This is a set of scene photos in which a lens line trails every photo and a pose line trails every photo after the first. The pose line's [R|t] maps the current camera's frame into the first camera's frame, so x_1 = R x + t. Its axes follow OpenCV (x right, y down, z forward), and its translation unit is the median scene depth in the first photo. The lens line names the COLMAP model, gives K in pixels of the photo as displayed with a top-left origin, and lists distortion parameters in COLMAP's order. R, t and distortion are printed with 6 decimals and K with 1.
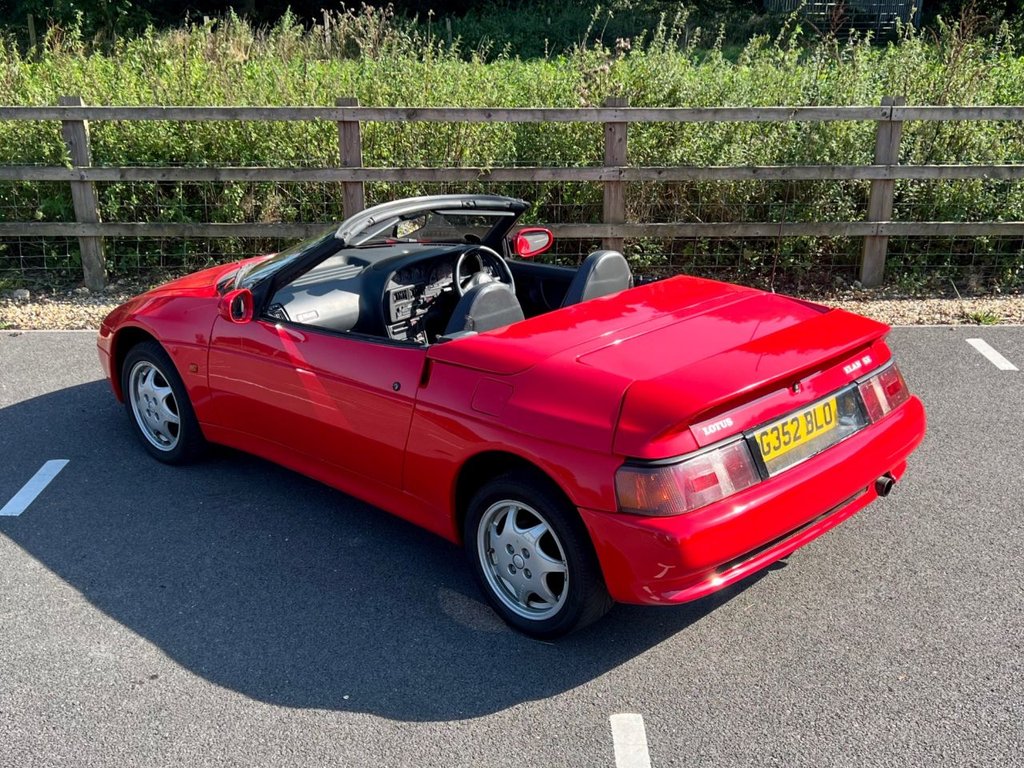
lens RADIAL K [[1295.5, 0, 519.4], [0, 1295.5, 441.7], [0, 0, 1]] dist [0.123617, -0.356240]
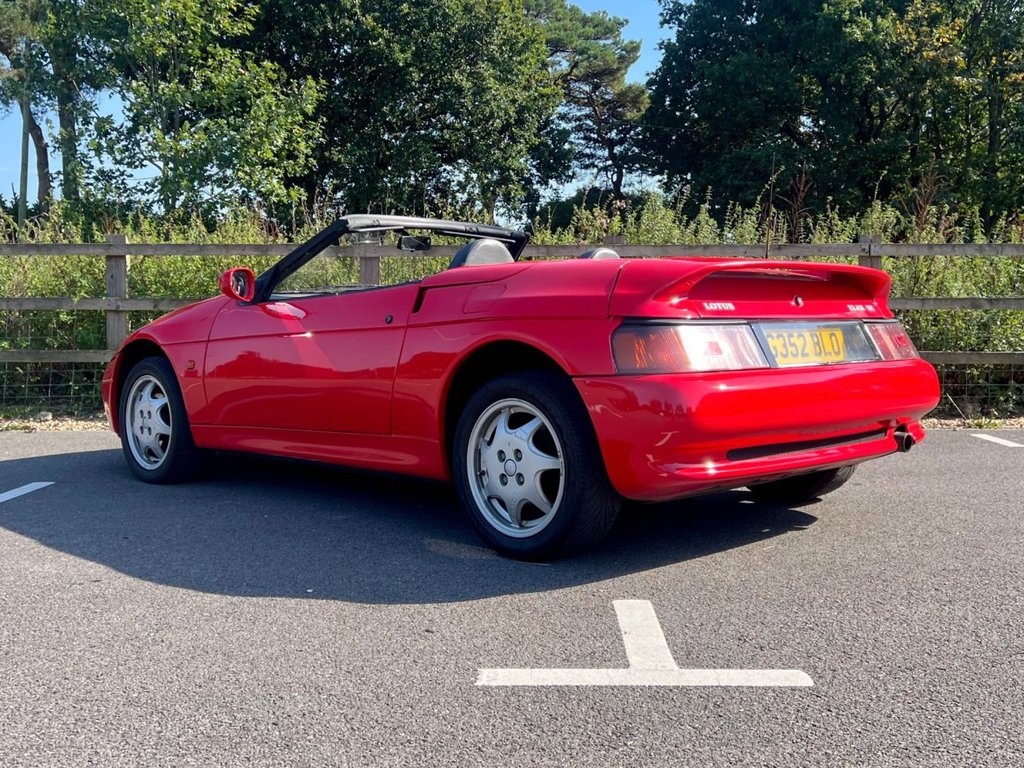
lens RADIAL K [[1187.1, 0, 511.8], [0, 1187.1, 316.1], [0, 0, 1]] dist [0.096243, -0.220709]
pose [[0.999753, 0.001331, -0.022191, 0.018326], [-0.009826, 0.921874, -0.387366, 0.310946], [0.019942, 0.387488, 0.921659, 0.180416]]
